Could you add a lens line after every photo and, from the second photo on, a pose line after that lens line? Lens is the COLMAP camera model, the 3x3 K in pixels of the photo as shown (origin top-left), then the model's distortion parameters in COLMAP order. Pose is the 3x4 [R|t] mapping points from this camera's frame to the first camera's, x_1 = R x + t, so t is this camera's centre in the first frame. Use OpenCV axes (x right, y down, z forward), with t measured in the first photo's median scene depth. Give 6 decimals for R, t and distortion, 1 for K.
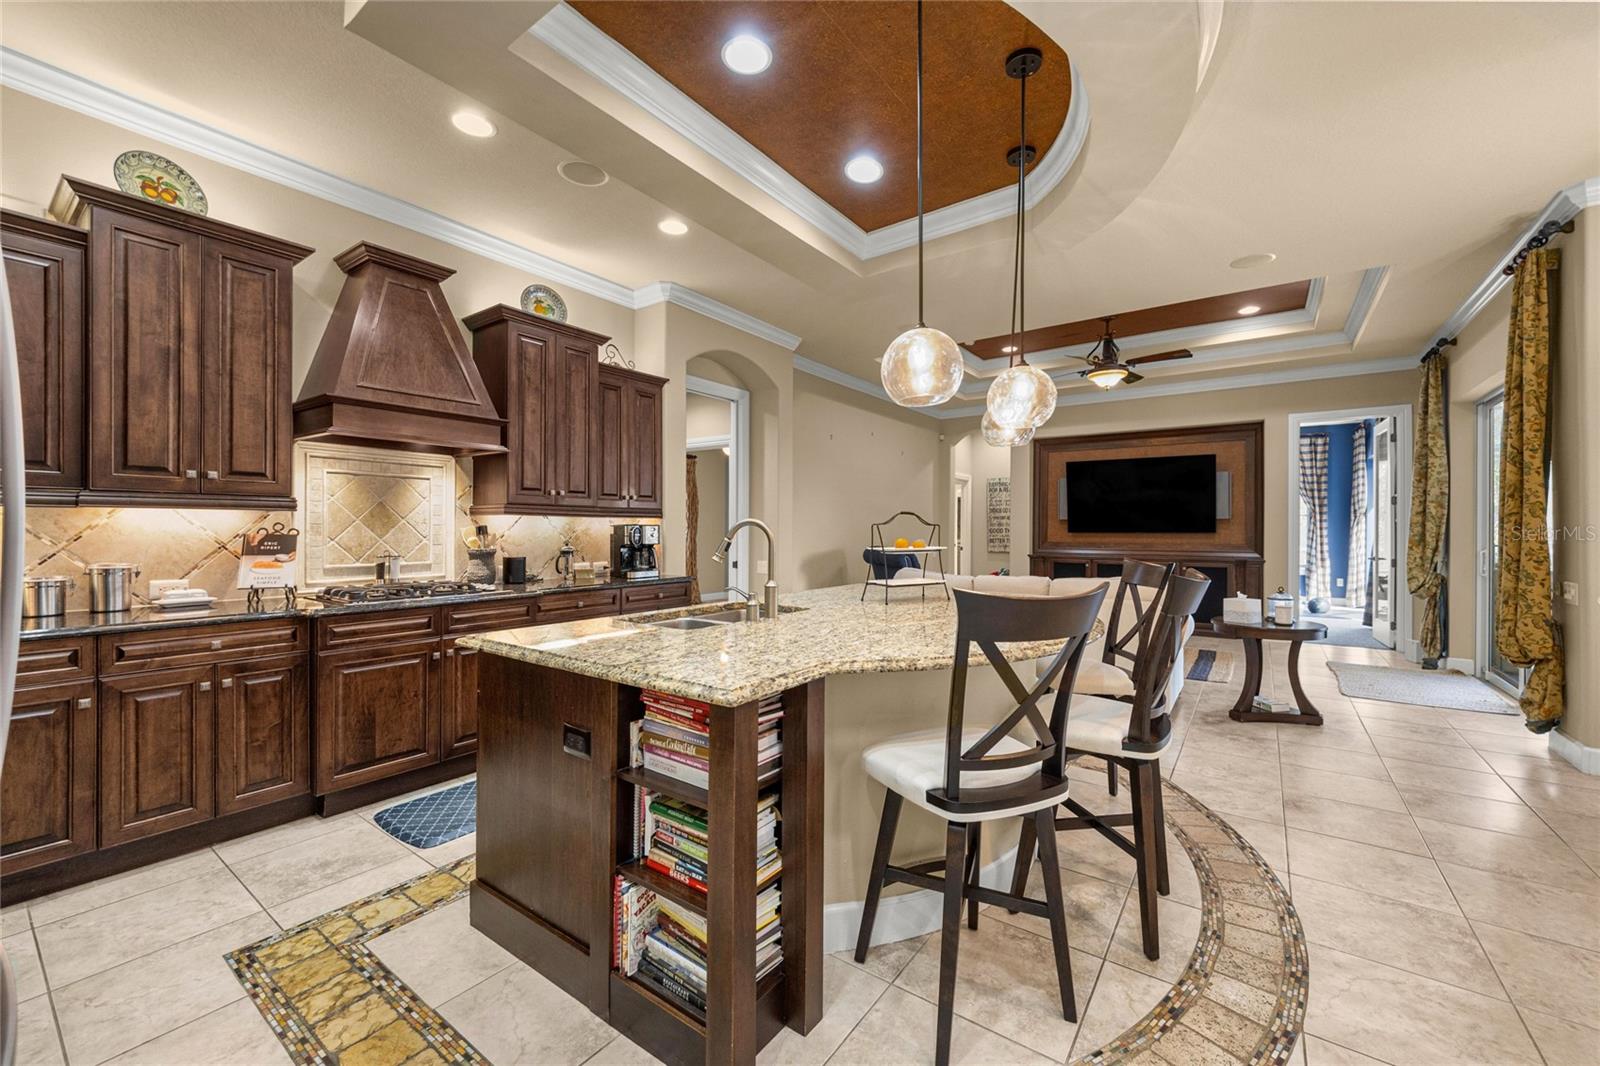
lens RADIAL K [[620.7, 0, 799.0], [0, 620.7, 525.6], [0, 0, 1]] dist [-0.016739, 0.000078]
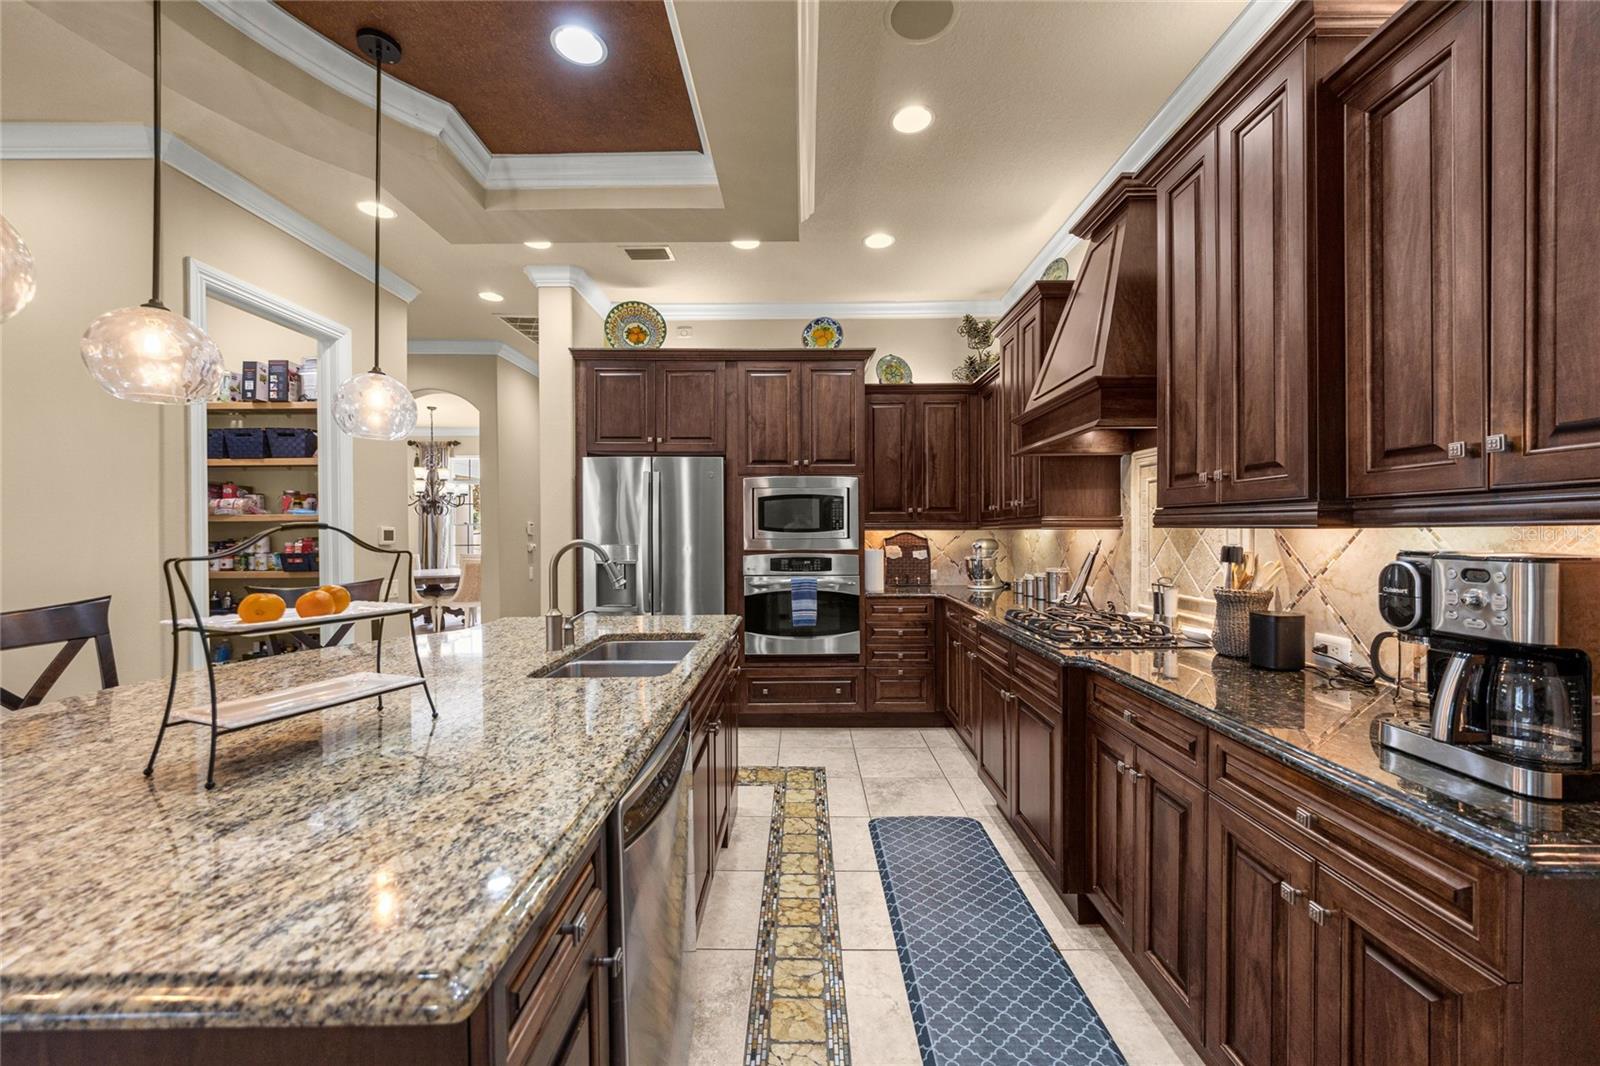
lens RADIAL K [[636.3, 0, 795.2], [0, 636.3, 539.2], [0, 0, 1]] dist [-0.000131, -0.000081]
pose [[-0.803085, 0.005693, -0.595837, 0.099028], [0.001411, 0.999970, 0.007653, -0.007587], [0.595863, 0.005305, -0.803069, 0.813911]]
